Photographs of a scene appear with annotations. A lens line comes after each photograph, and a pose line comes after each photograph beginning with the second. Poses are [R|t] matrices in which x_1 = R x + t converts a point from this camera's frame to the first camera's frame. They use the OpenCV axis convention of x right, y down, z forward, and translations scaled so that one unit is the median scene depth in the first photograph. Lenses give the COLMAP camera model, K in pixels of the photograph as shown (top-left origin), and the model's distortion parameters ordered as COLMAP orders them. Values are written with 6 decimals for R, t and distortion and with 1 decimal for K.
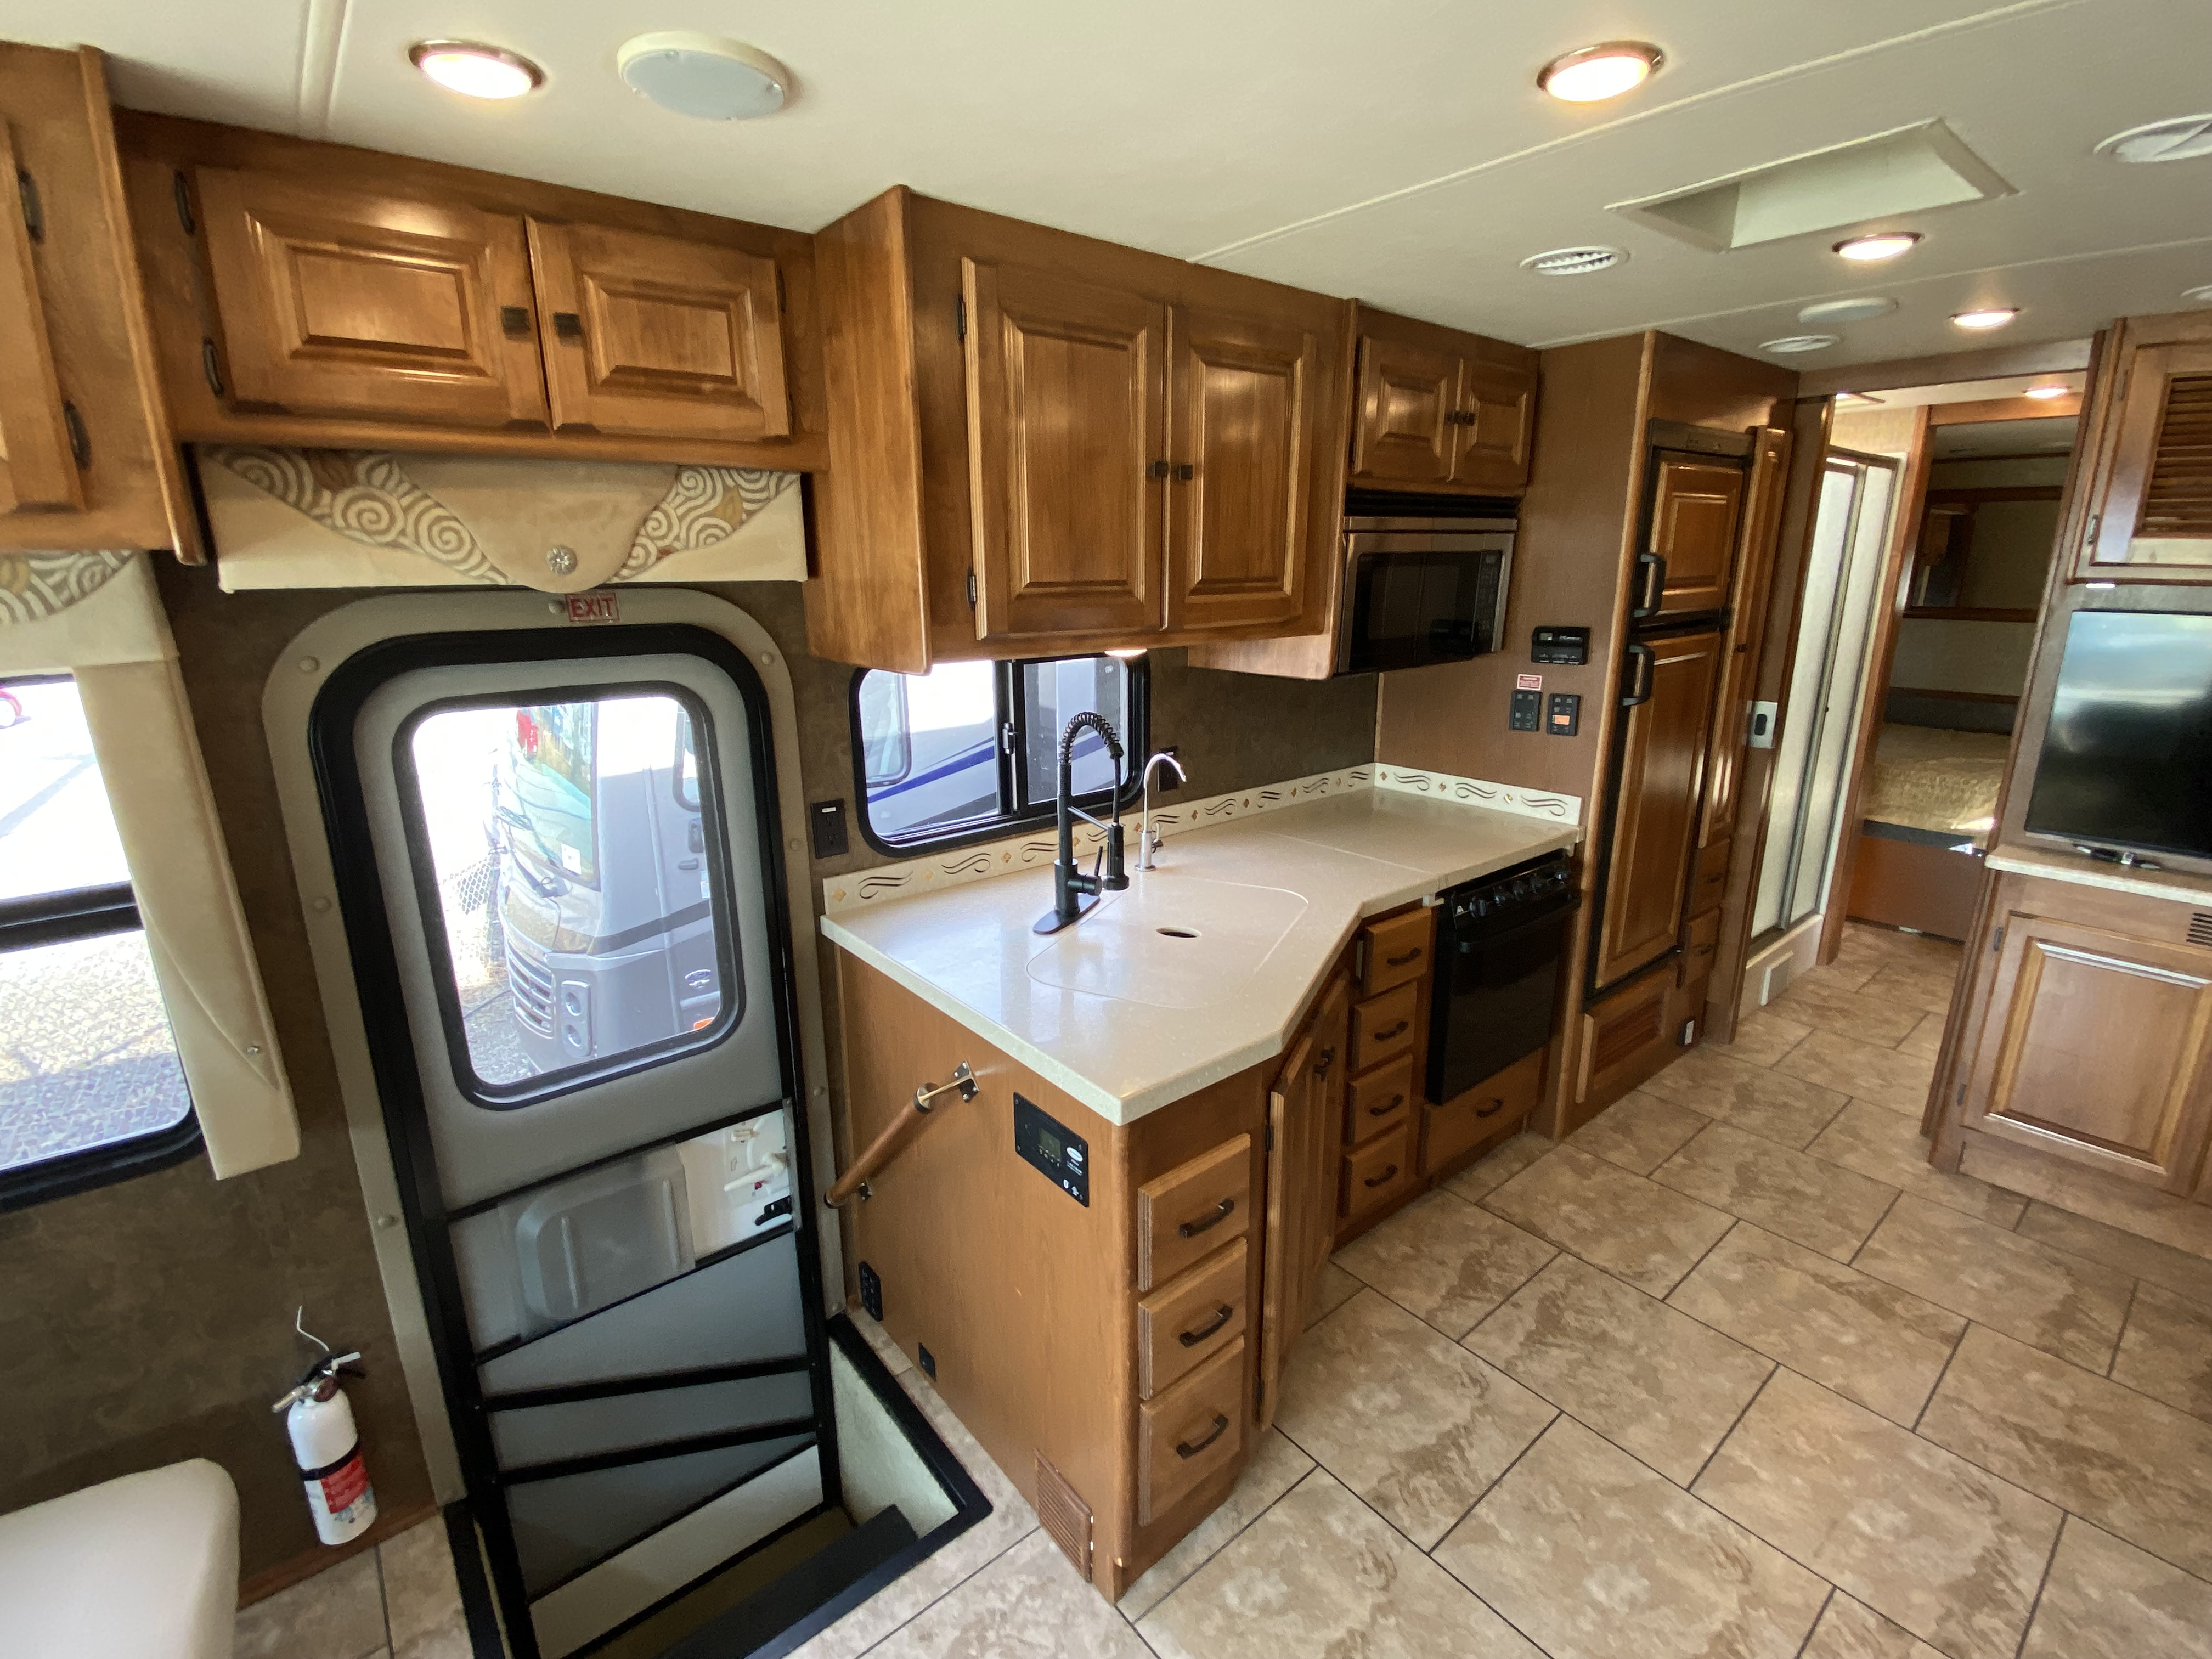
lens RADIAL K [[989.9, 0, 1098.9], [0, 989.9, 828.0], [0, 0, 1]] dist [0.021653, -0.021137]
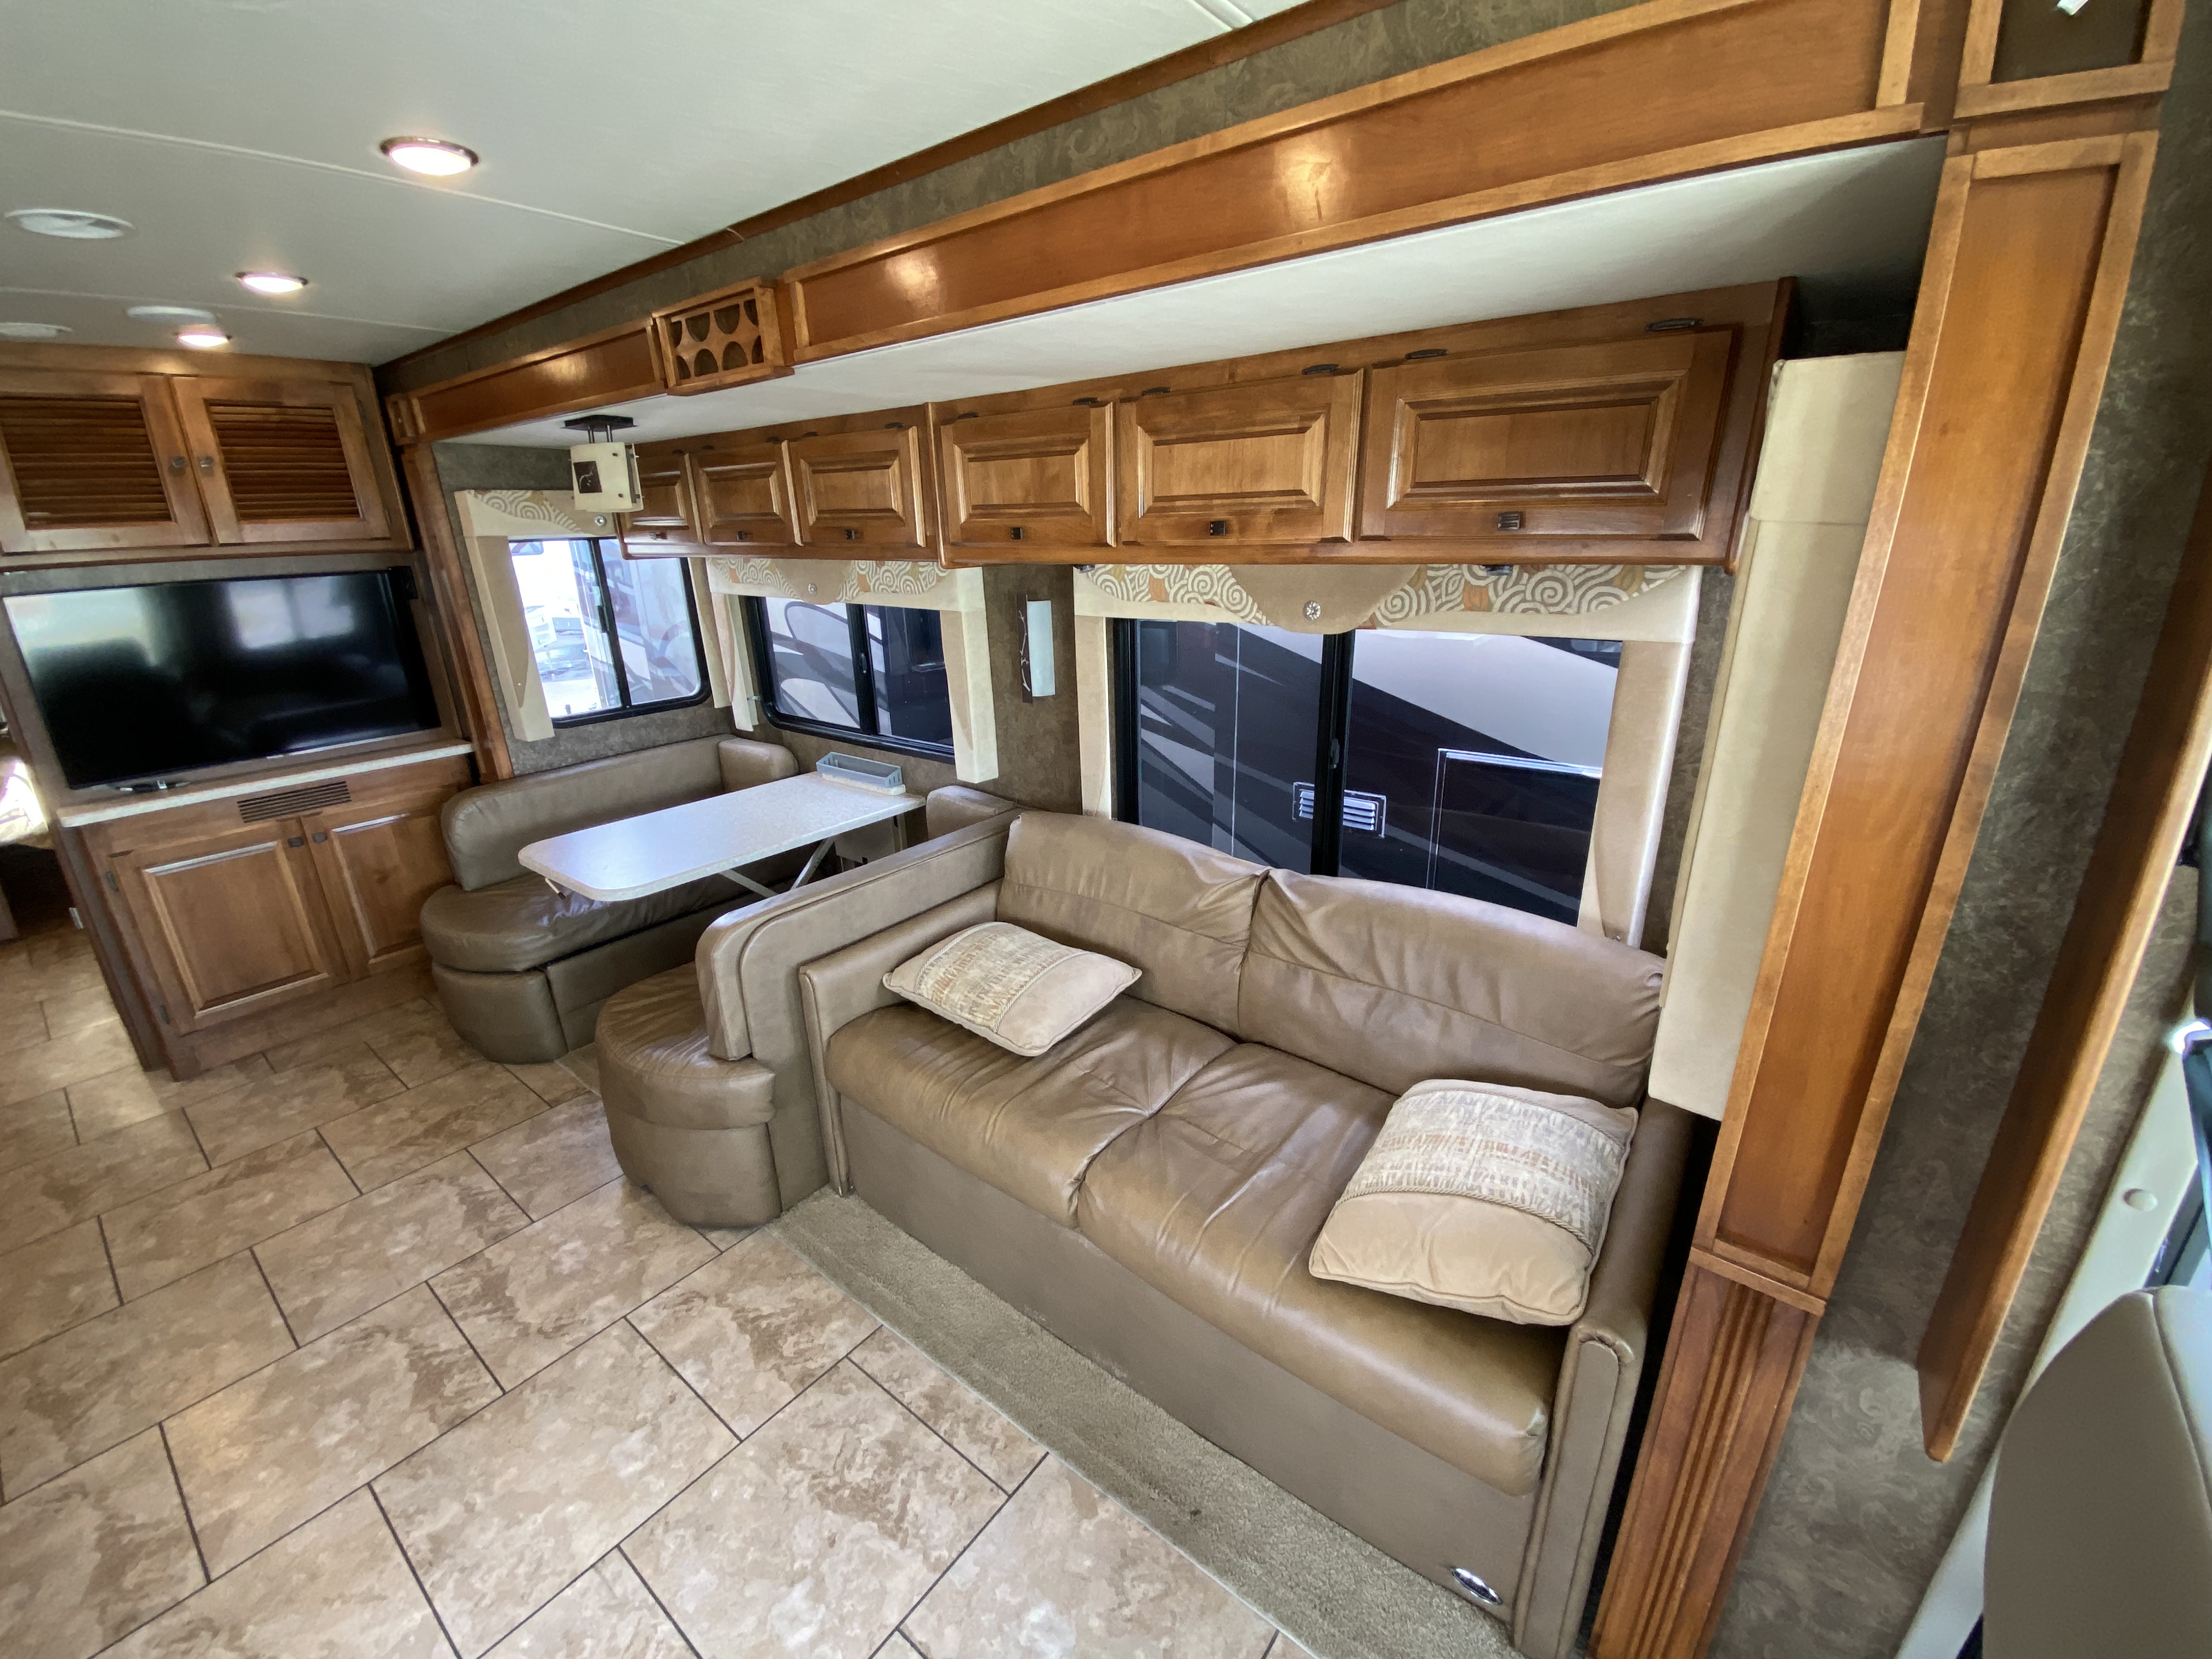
lens RADIAL K [[885.6, 0, 1102.9], [0, 885.6, 826.7], [0, 0, 1]] dist [0.004594, -0.012760]
pose [[-0.226696, -0.298516, 0.927091, -0.291248], [0.272950, 0.894257, 0.354686, 0.011075], [-0.934937, 0.333455, -0.121244, 0.030747]]
